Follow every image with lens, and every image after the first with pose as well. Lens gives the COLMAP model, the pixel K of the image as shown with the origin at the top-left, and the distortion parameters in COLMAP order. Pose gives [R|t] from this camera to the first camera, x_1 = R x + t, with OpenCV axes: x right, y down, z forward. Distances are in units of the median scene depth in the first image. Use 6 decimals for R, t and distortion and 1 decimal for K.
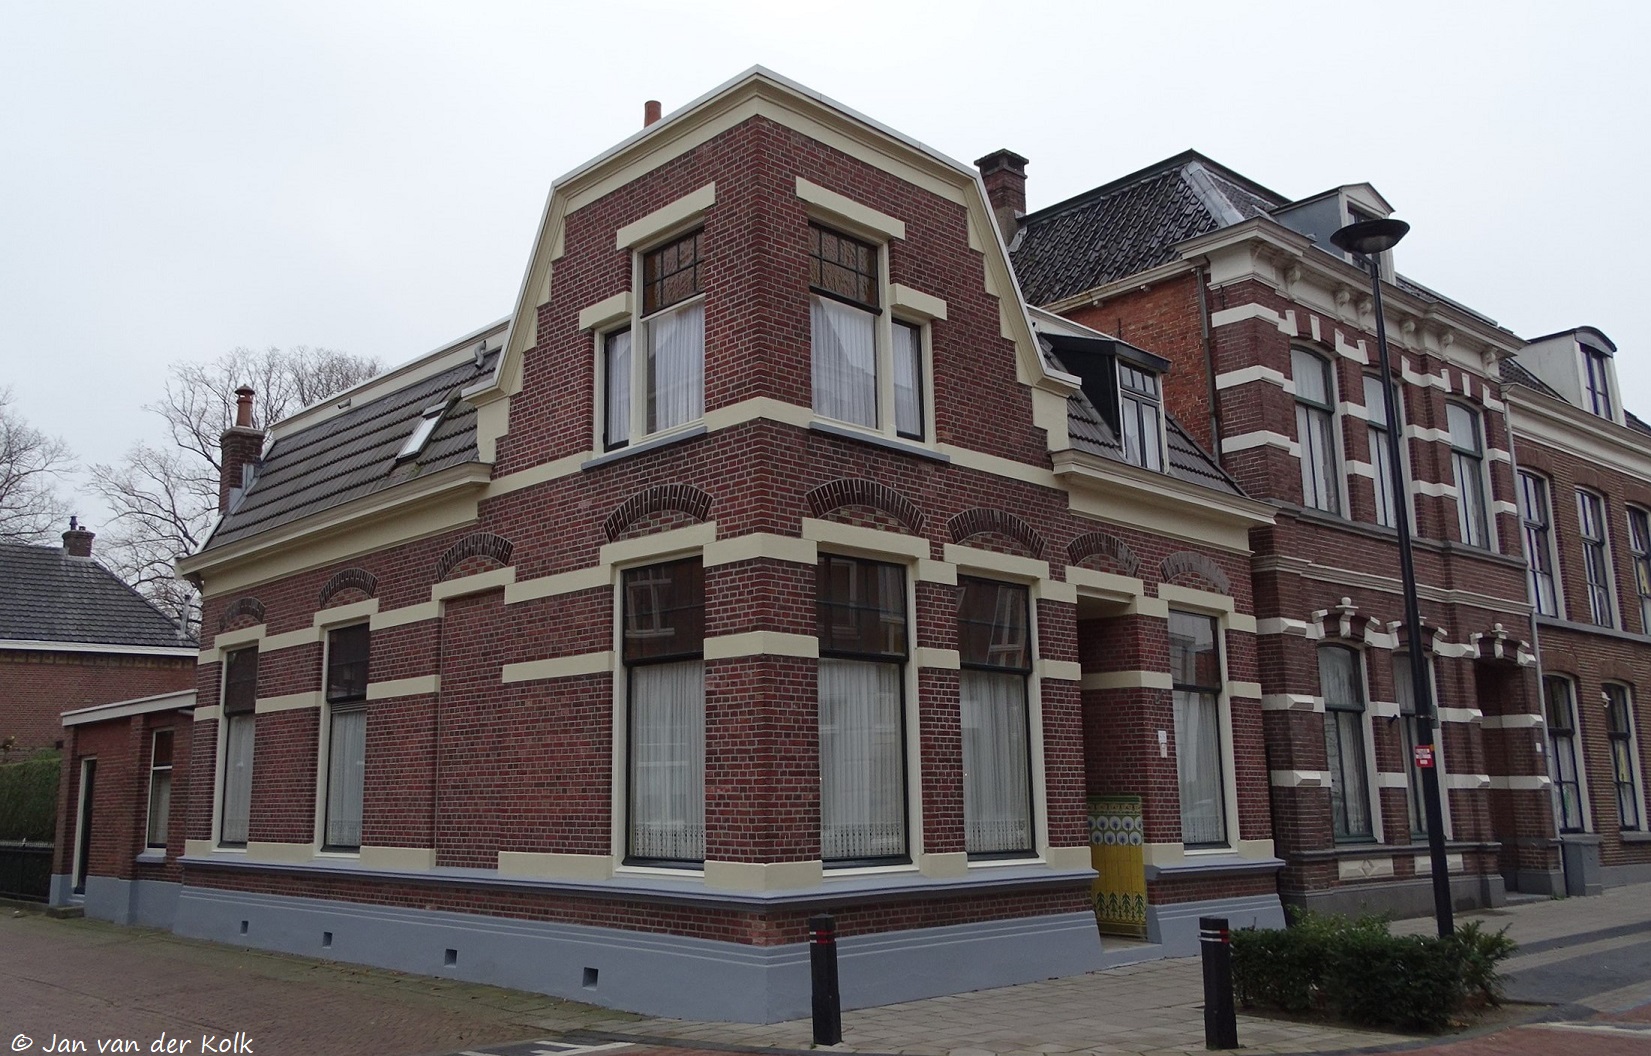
lens RADIAL K [[1397.1, 0, 820.4], [0, 1397.1, 522.6], [0, 0, 1]] dist [0.013272, 0.001965]
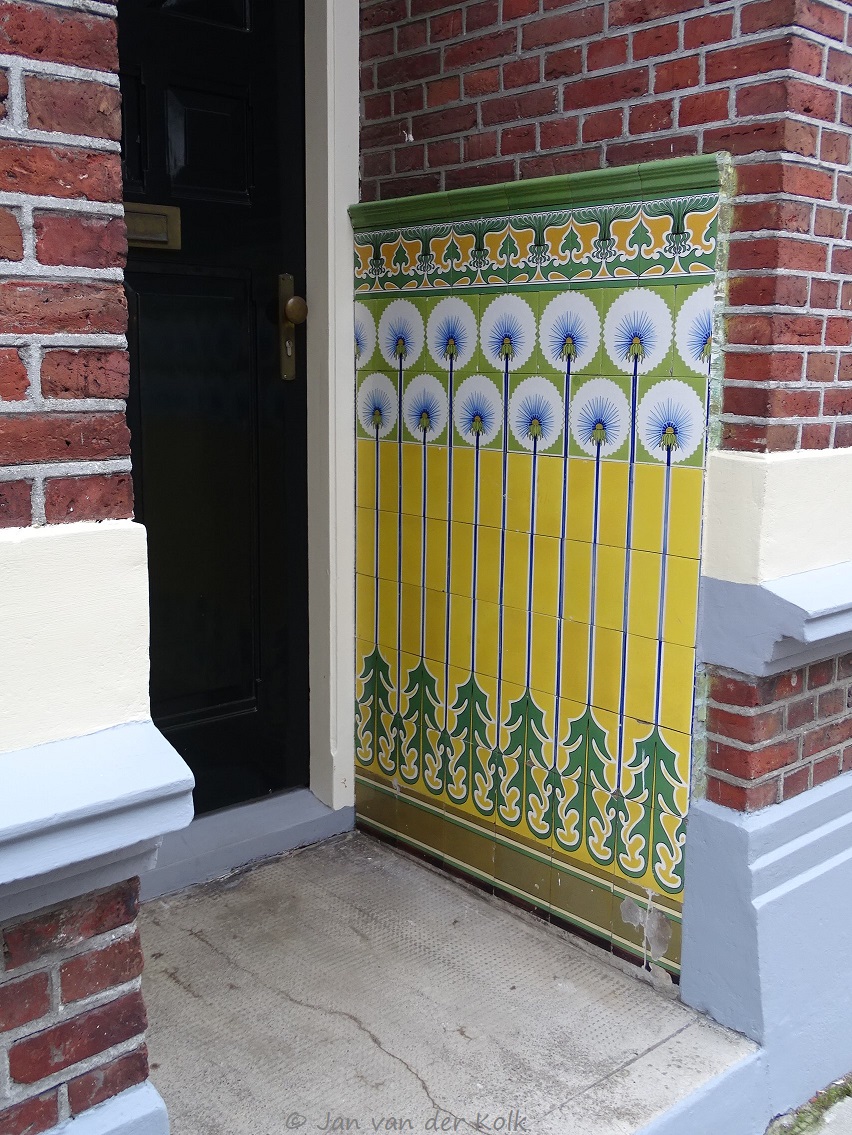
lens RADIAL K [[1164.6, 0, 425.7], [0, 1164.6, 568.4], [0, 0, 1]] dist [0.025070, 0.000000]
pose [[0.999182, 0.025908, -0.031042, 0.201519], [-0.012728, 0.930248, 0.366710, 0.192398], [0.038377, -0.366015, 0.929817, 0.866727]]
